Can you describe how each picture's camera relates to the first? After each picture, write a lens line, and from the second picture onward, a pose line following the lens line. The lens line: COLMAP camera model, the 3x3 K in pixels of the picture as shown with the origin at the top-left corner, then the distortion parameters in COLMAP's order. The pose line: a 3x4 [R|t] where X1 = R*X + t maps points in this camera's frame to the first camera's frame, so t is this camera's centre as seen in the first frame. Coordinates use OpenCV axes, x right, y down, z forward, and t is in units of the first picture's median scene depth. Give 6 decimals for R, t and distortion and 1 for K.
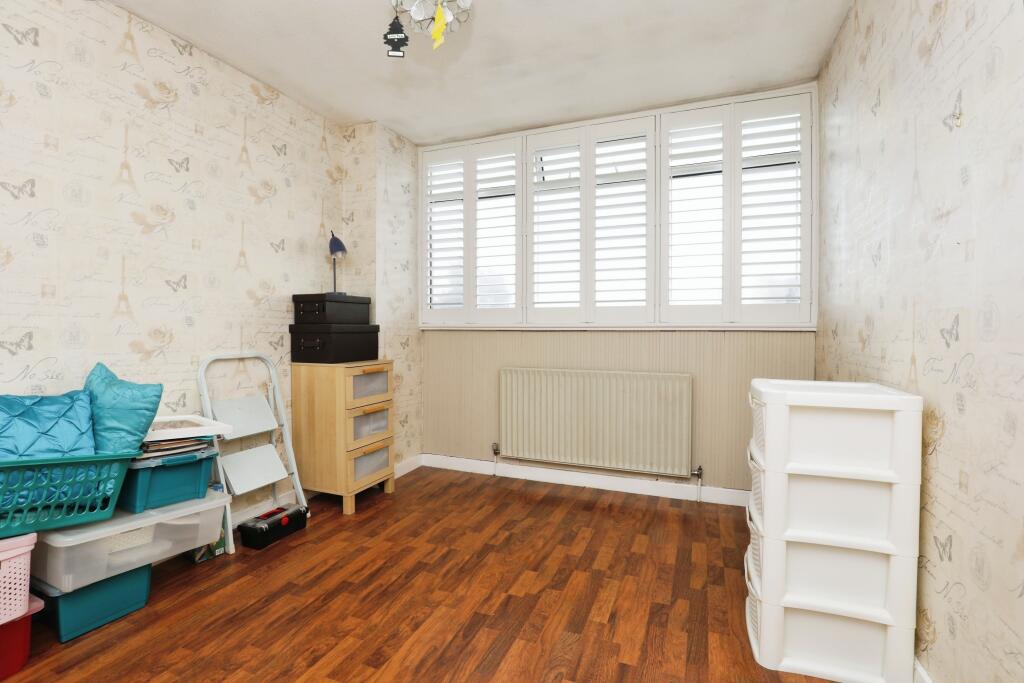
lens RADIAL K [[516.2, 0, 675.4], [0, 516.2, 385.6], [0, 0, 1]] dist [-0.034641, 0.000354]
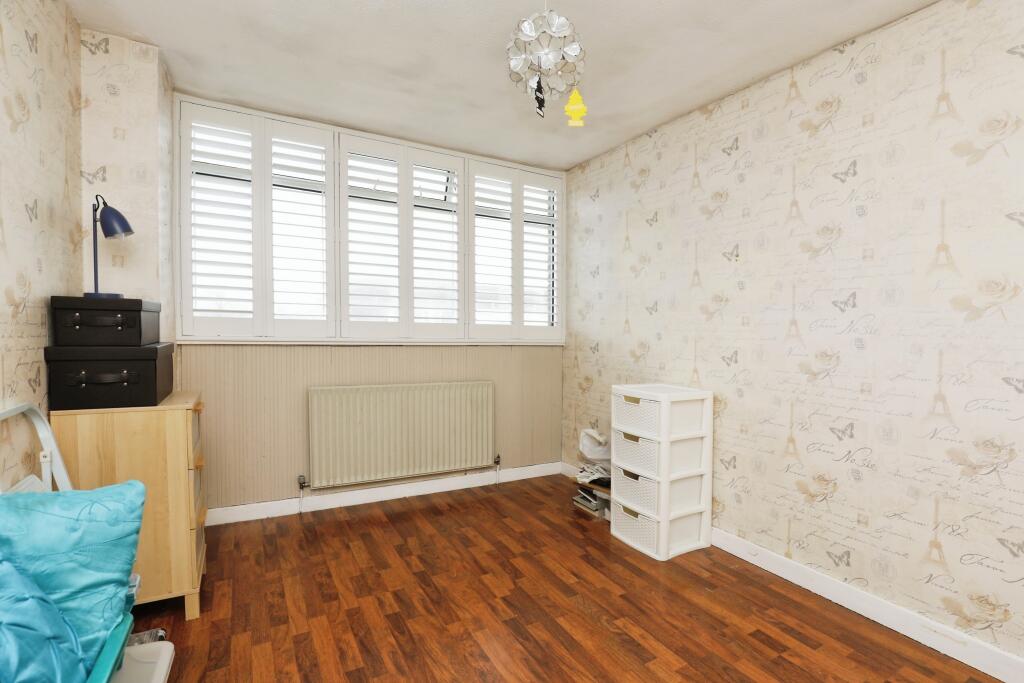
lens RADIAL K [[480.4, 0, 511.1], [0, 480.4, 363.7], [0, 0, 1]] dist [-0.027713, 0.000125]
pose [[0.641338, -0.045936, 0.765882, -0.847210], [0.040086, 0.998849, 0.026342, -0.095833], [-0.766211, 0.013807, 0.642441, 0.246807]]
